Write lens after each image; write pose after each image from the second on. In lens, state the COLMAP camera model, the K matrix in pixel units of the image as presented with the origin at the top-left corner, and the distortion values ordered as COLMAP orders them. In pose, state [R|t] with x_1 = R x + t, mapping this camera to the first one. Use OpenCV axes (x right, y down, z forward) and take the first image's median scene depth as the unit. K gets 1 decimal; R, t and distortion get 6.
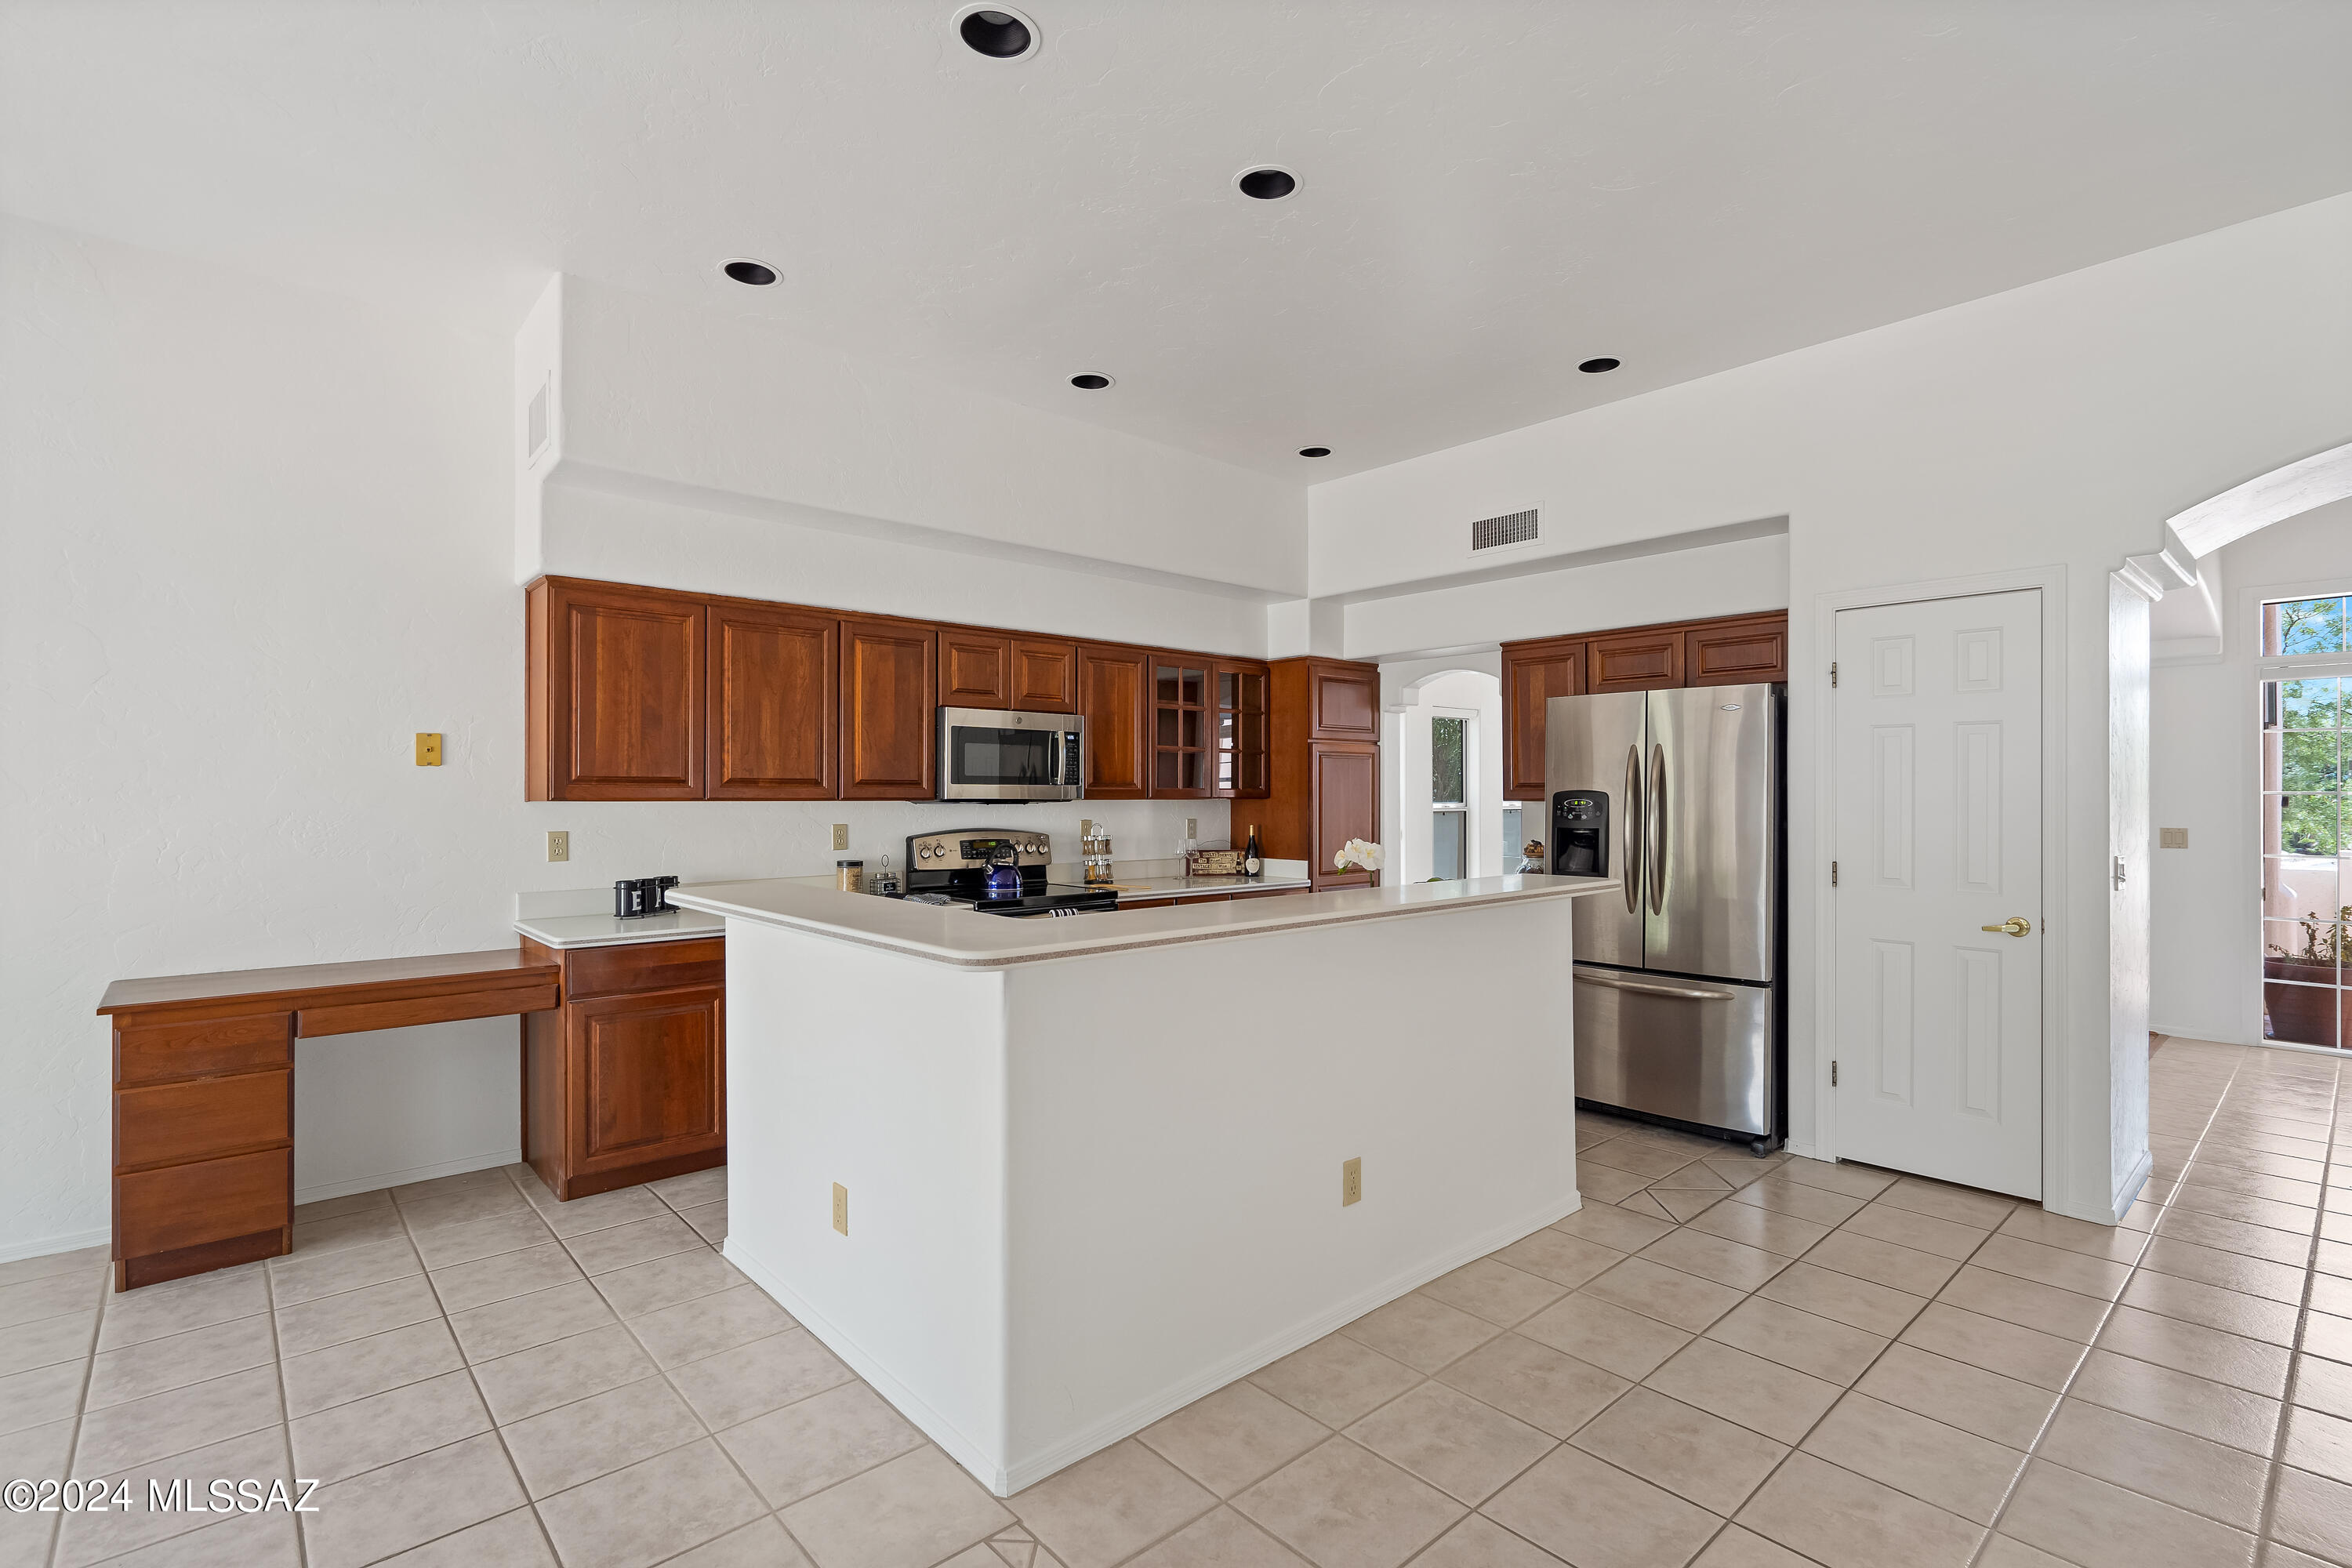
lens RADIAL K [[1088.7, 0, 1185.1], [0, 1088.7, 789.9], [0, 0, 1]] dist [-0.003326, 0.000835]
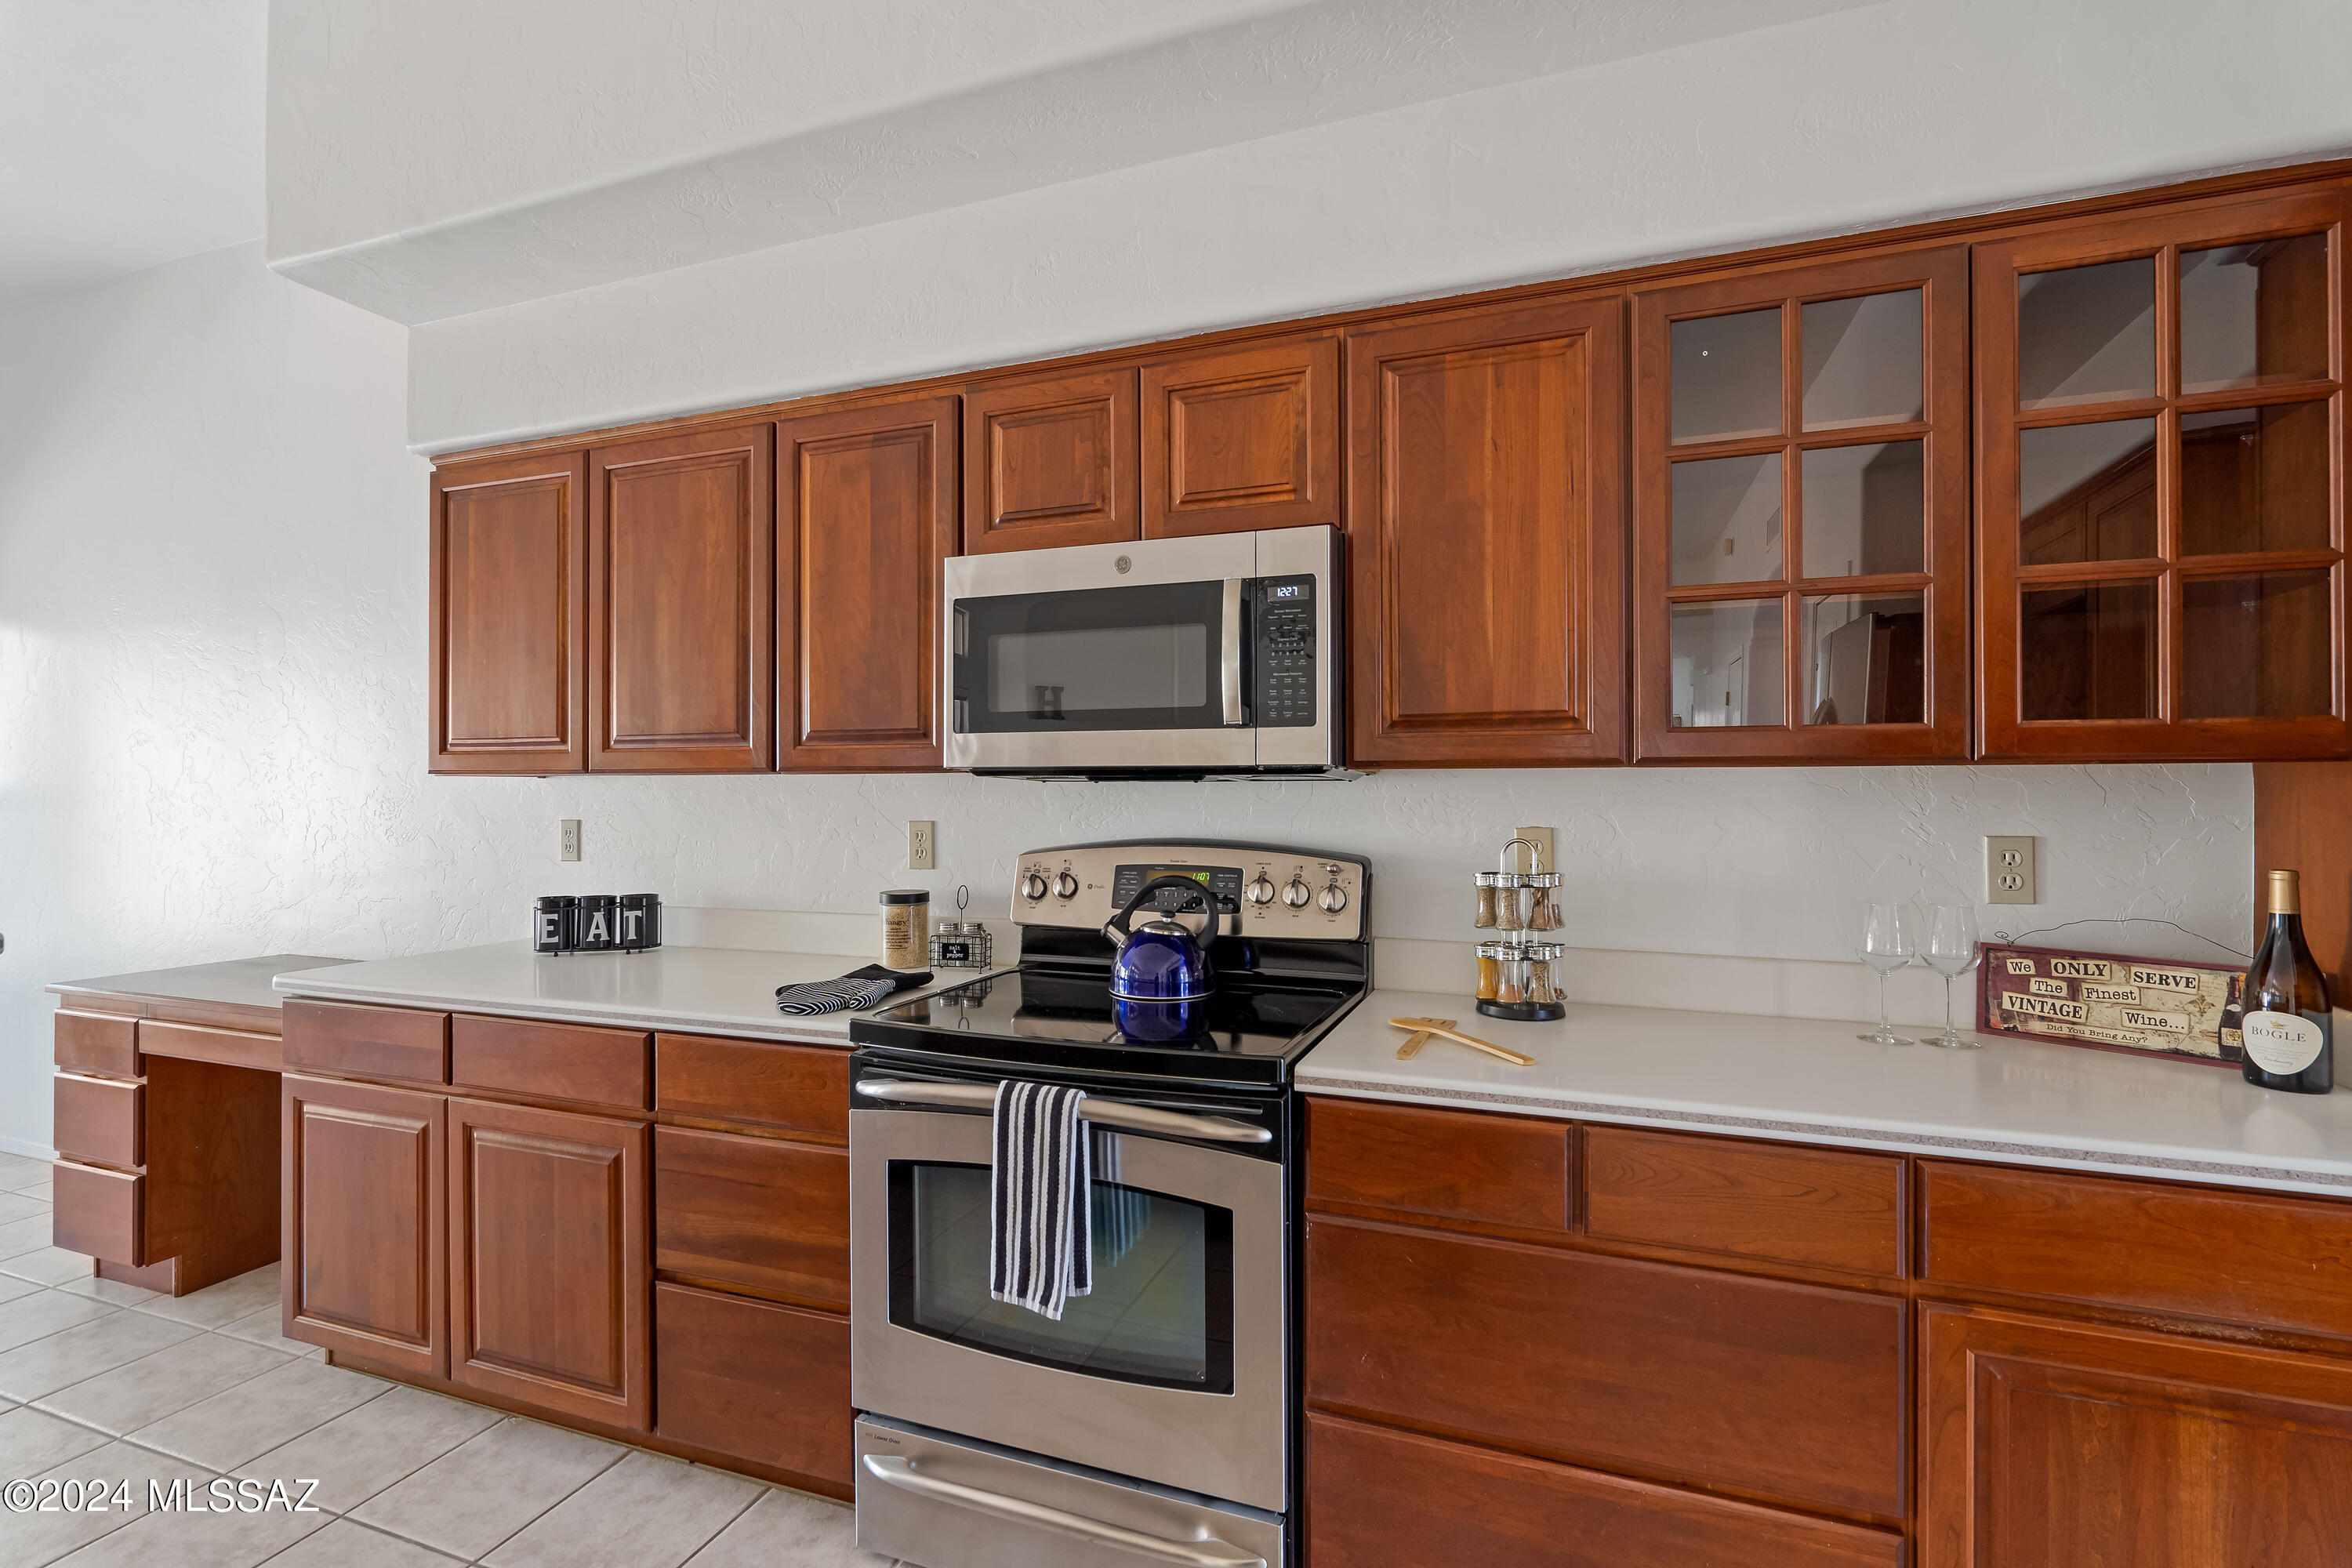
lens RADIAL K [[1088.7, 0, 1167.7], [0, 1088.7, 789.4], [0, 0, 1]] dist [-0.003326, 0.000835]
pose [[0.456445, -0.001238, -0.889751, 0.218549], [0.003677, 0.999993, 0.000495, 0.017758], [0.889744, -0.003497, 0.456446, 0.904837]]
